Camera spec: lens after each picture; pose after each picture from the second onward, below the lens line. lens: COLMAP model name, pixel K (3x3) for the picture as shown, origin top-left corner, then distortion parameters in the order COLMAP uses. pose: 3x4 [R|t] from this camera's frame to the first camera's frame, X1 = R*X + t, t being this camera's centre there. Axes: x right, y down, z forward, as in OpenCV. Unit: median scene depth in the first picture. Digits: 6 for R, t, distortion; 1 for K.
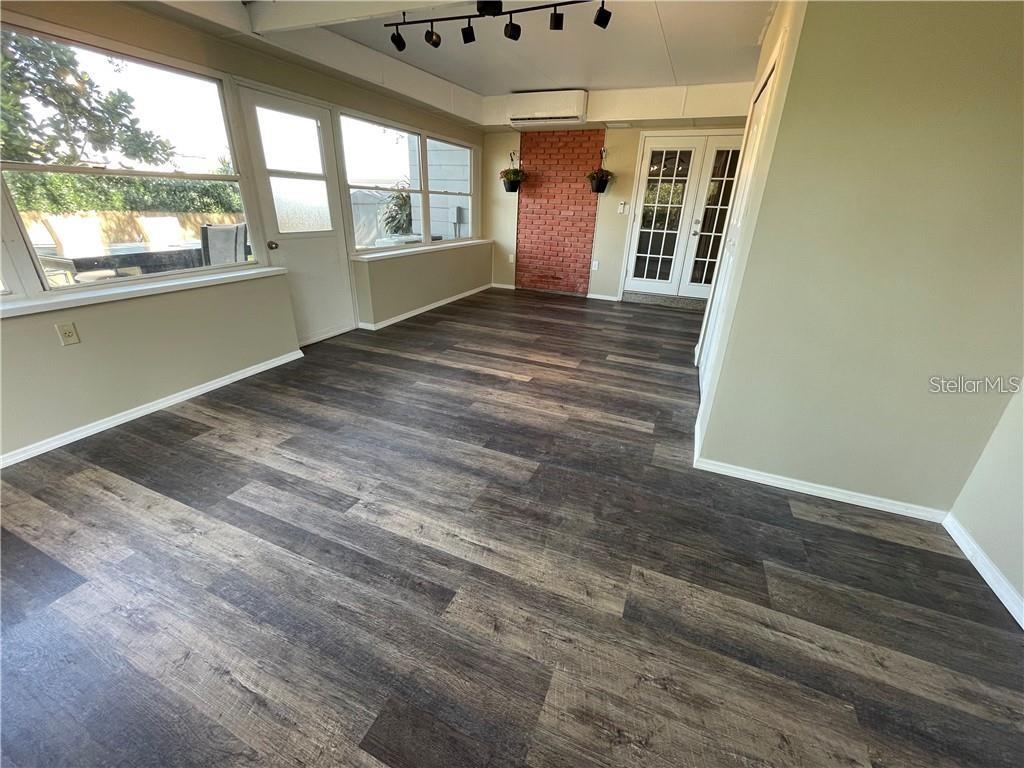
lens RADIAL K [[413.7, 0, 510.2], [0, 413.7, 383.0], [0, 0, 1]] dist [-0.002590, -0.000358]
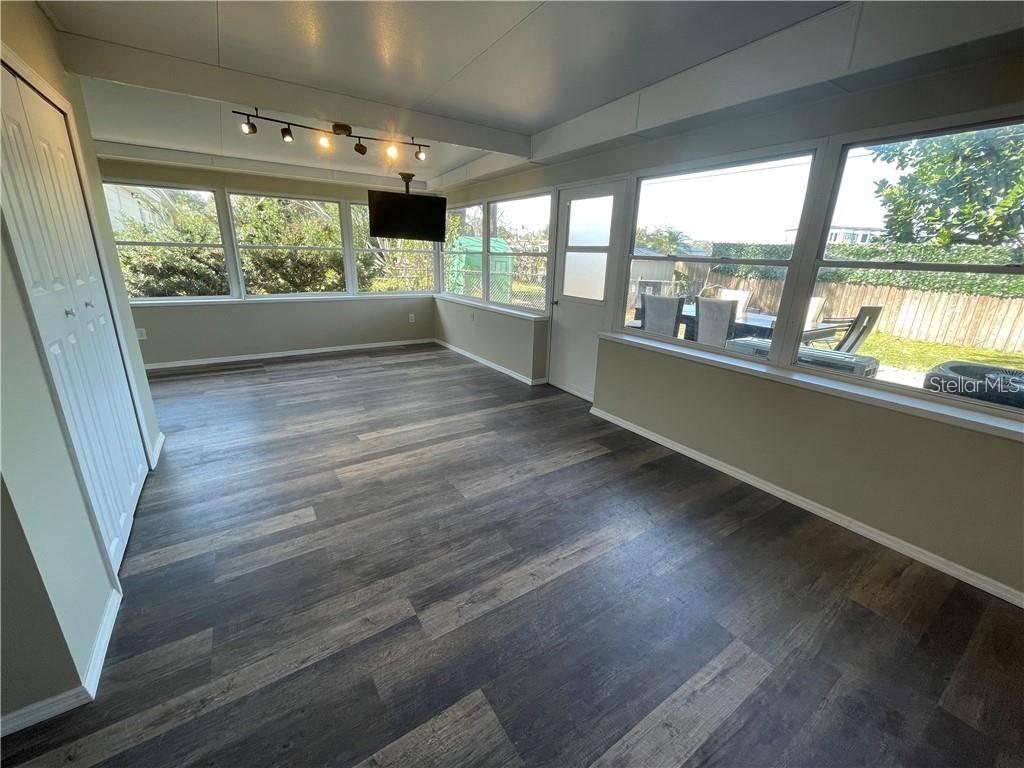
lens RADIAL K [[413.7, 0, 514.7], [0, 413.7, 379.3], [0, 0, 1]] dist [-0.002590, -0.000358]
pose [[-0.546765, 0.196539, -0.813892, 0.647128], [-0.372778, 0.813261, 0.446815, -0.729773], [0.749723, 0.547704, -0.371397, 1.656468]]
